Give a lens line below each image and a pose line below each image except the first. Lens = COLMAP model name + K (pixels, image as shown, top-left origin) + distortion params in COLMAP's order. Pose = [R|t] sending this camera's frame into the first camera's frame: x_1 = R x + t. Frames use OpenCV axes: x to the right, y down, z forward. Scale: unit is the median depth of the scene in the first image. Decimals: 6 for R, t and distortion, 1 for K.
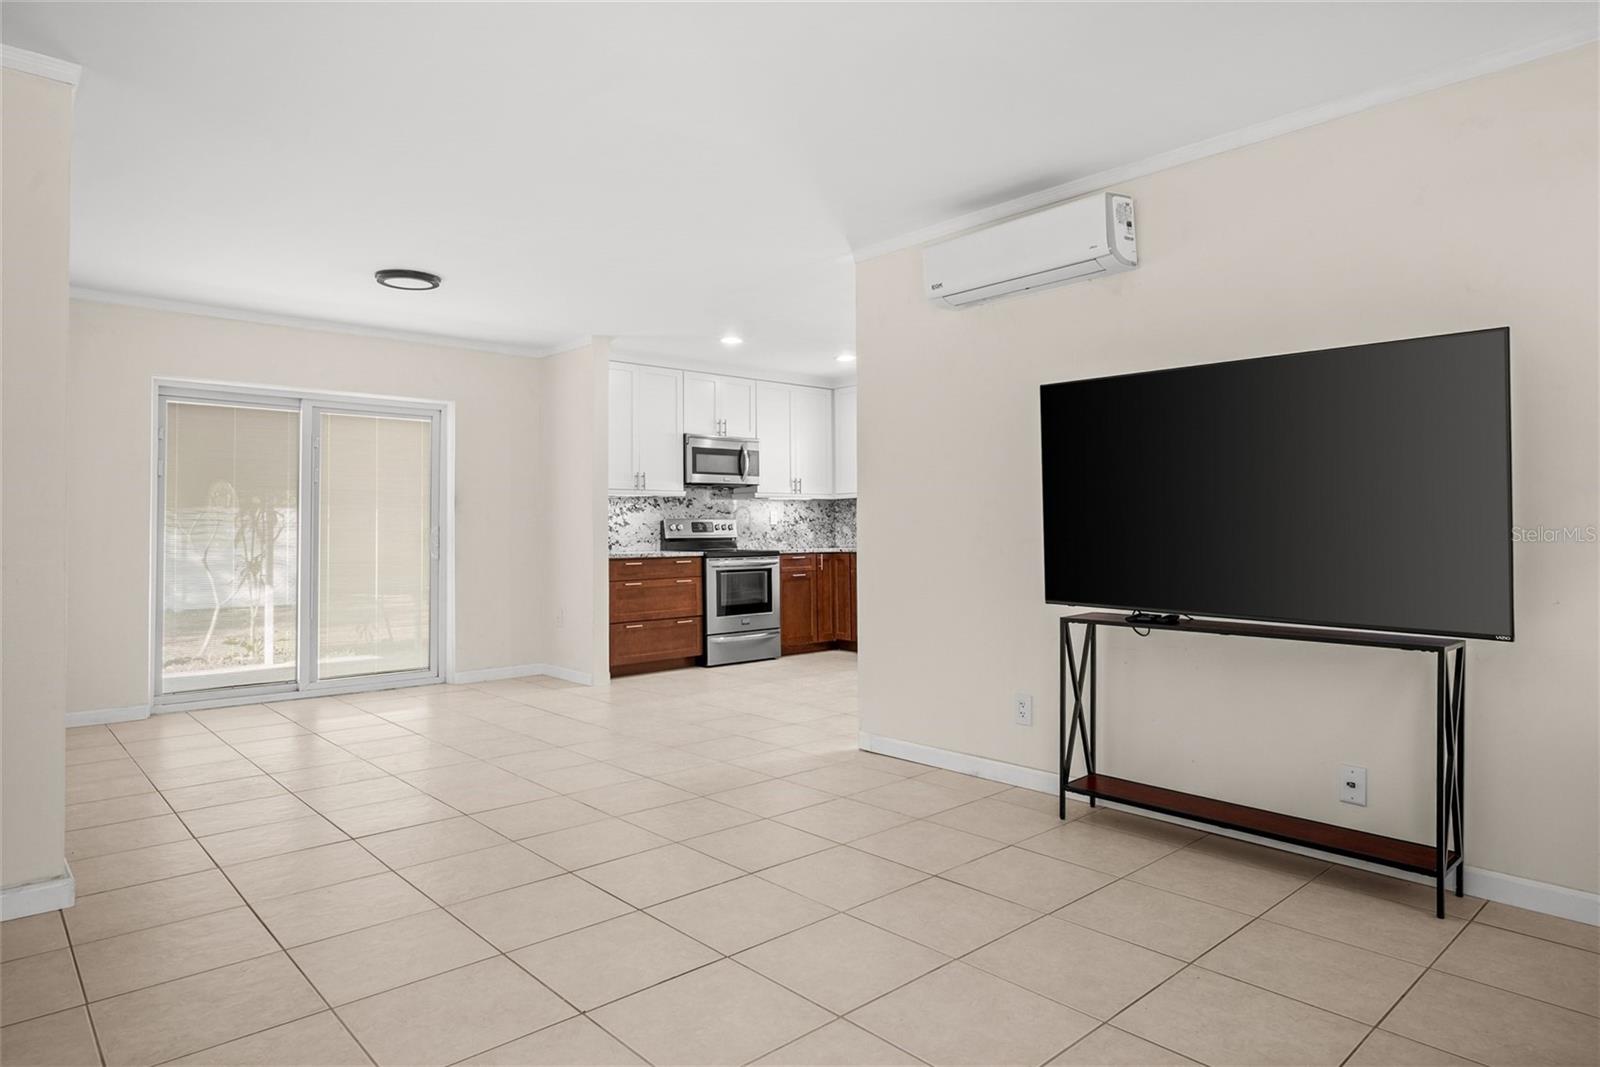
lens RADIAL K [[933.7, 0, 808.3], [0, 933.7, 510.1], [0, 0, 1]] dist [-0.006372, -0.001223]
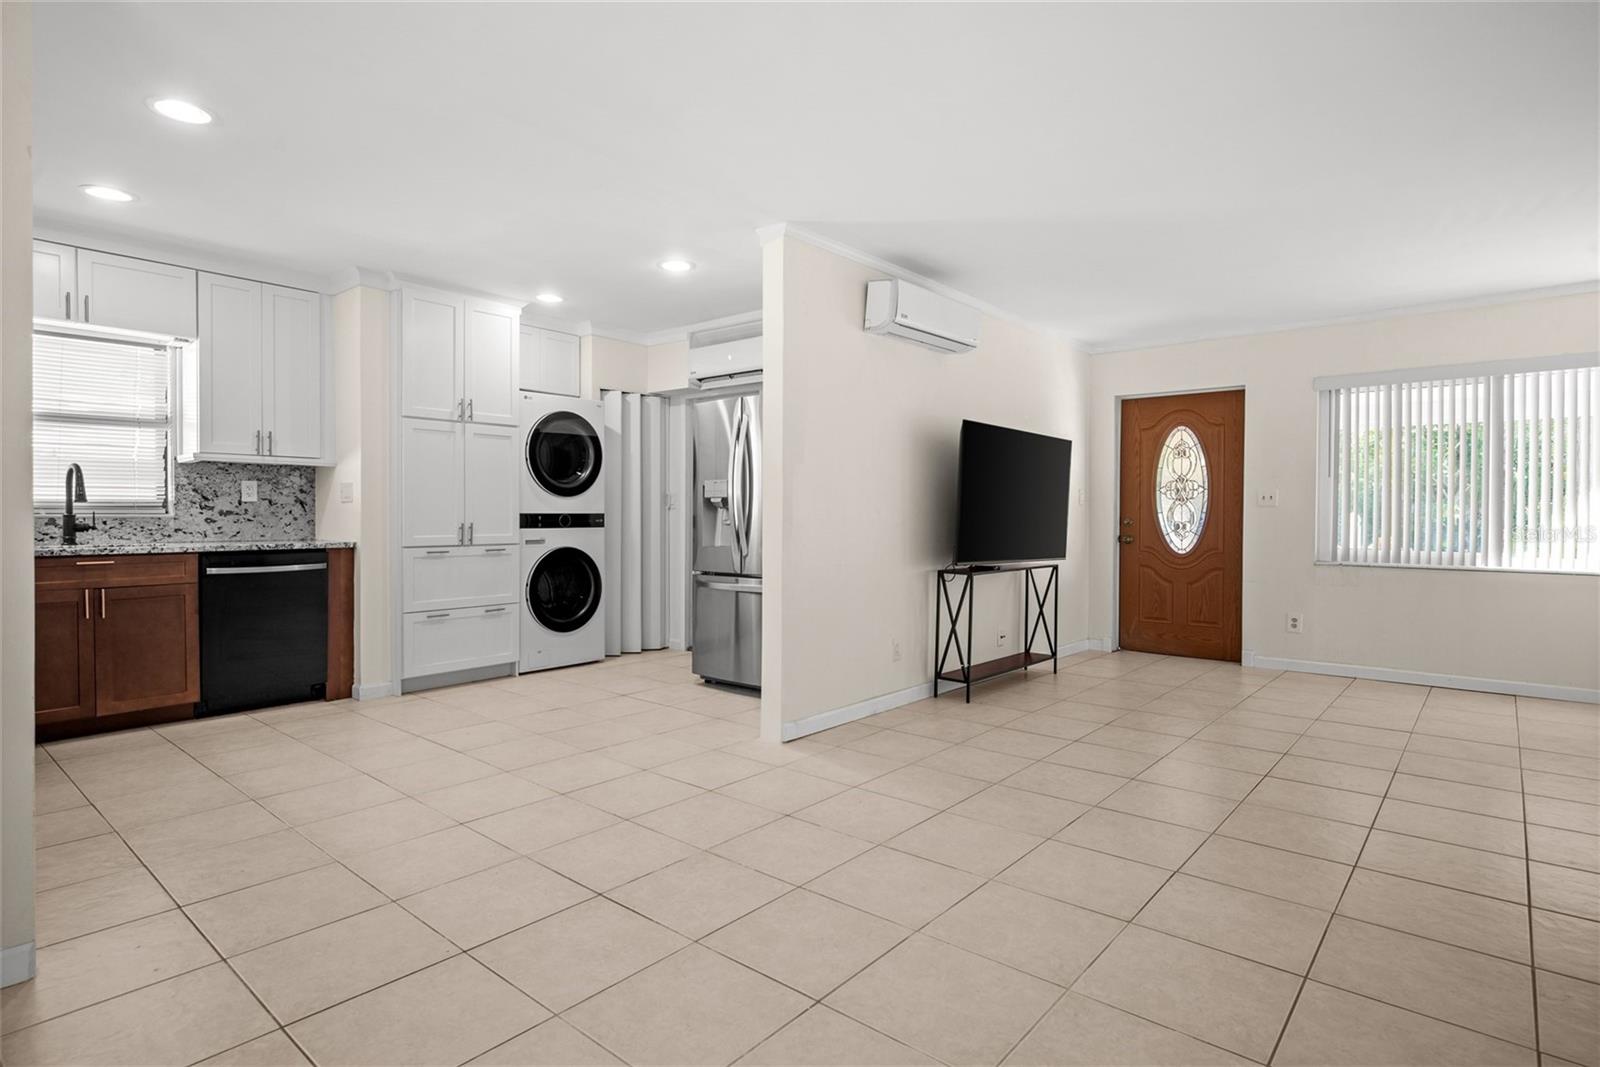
lens RADIAL K [[829.3, 0, 801.1], [0, 829.3, 521.9], [0, 0, 1]] dist [0.000932, 0.000204]
pose [[-0.117256, -0.003815, 0.993094, -0.482091], [-0.022853, 0.999738, 0.001142, 0.016175], [-0.992839, -0.022562, -0.117313, 0.657609]]
